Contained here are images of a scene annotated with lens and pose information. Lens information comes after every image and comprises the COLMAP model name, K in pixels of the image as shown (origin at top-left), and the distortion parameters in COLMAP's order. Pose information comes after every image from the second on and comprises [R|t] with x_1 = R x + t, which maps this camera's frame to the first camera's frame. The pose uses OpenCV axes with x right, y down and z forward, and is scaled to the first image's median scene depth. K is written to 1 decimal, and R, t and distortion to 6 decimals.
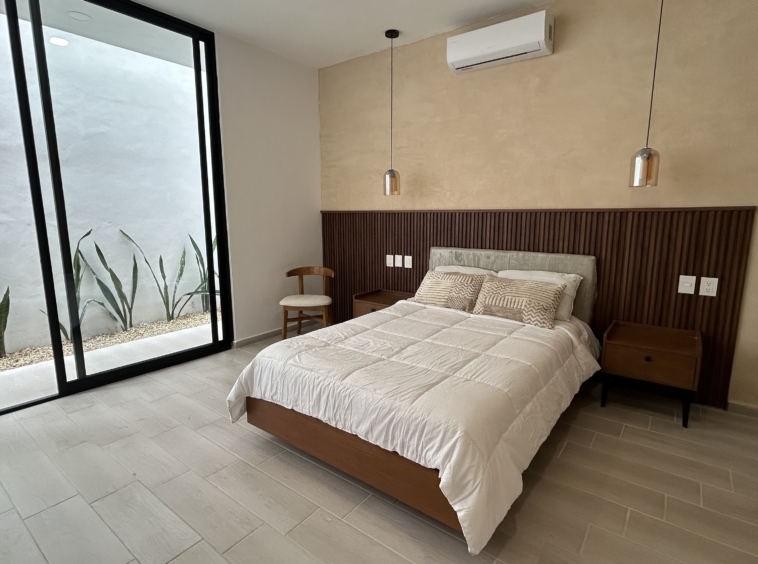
lens RADIAL K [[401.4, 0, 373.6], [0, 401.4, 276.2], [0, 0, 1]] dist [0.008347, 0.000418]
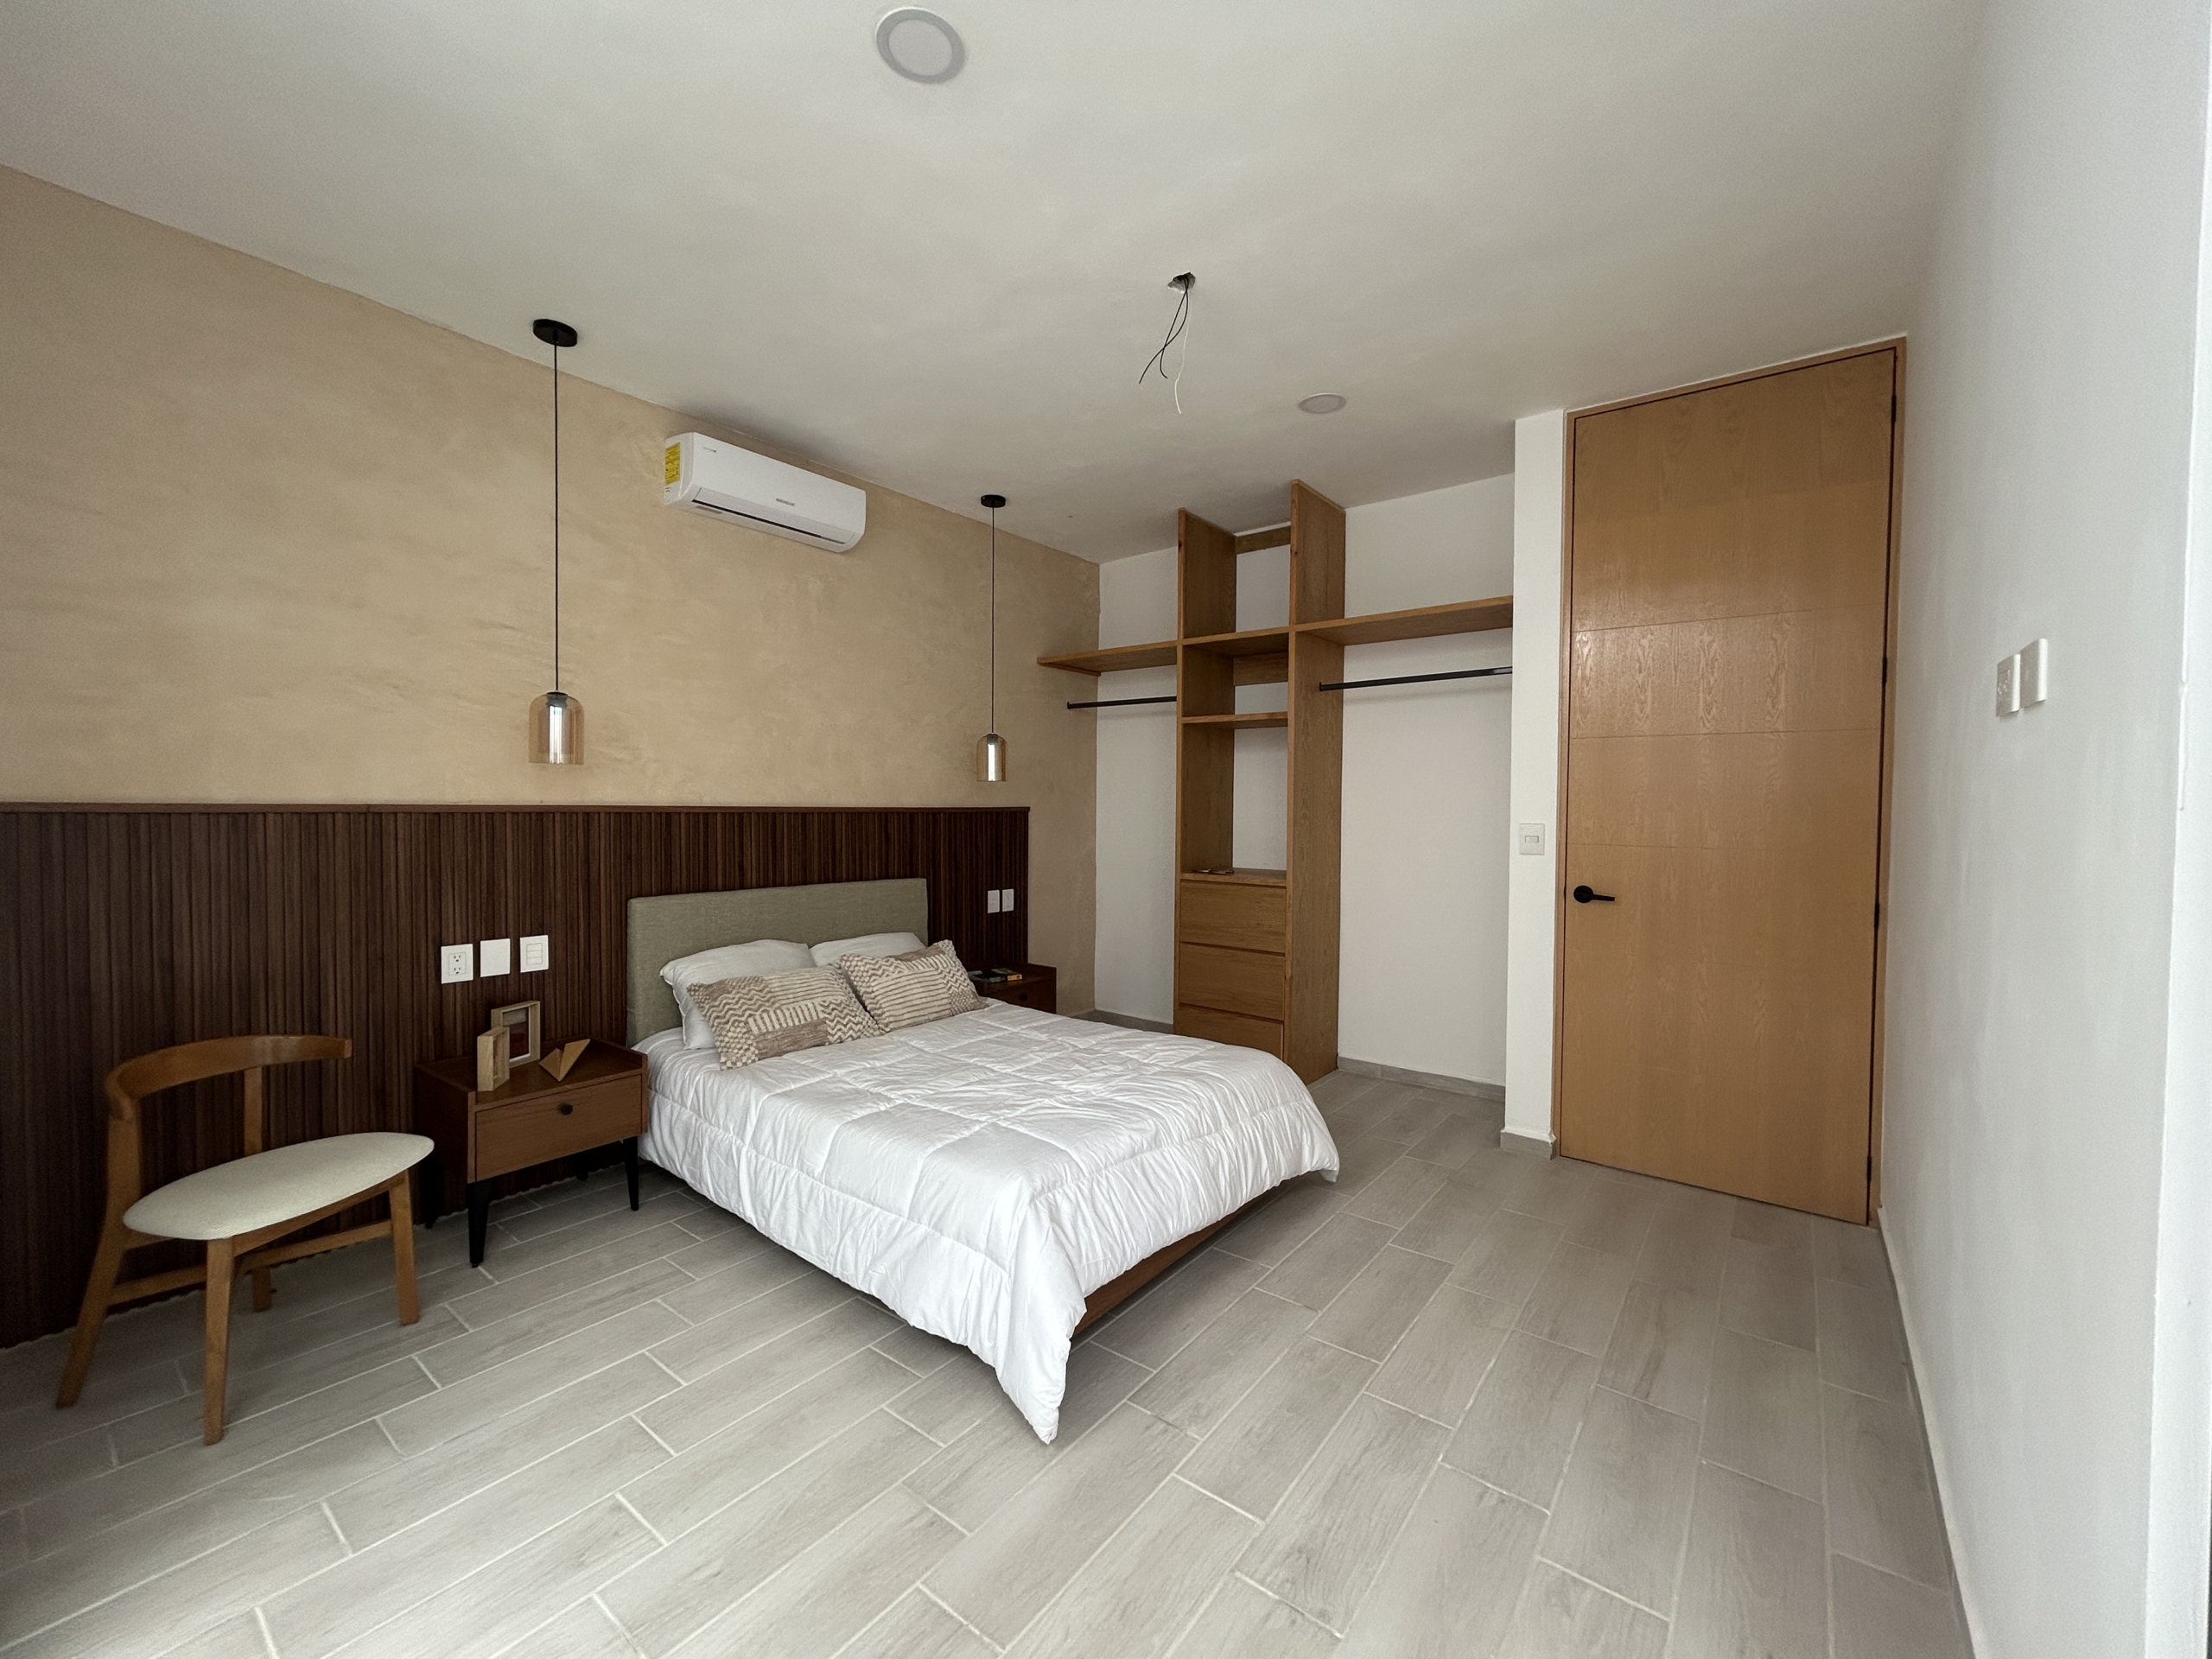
lens RADIAL K [[889.9, 0, 1103.5], [0, 889.9, 831.6], [0, 0, 1]] dist [-0.000717, -0.000015]
pose [[0.020922, -0.020340, 0.999574, -0.728139], [0.156350, 0.987558, 0.016823, -0.082263], [-0.987480, 0.155932, 0.023842, 0.527007]]
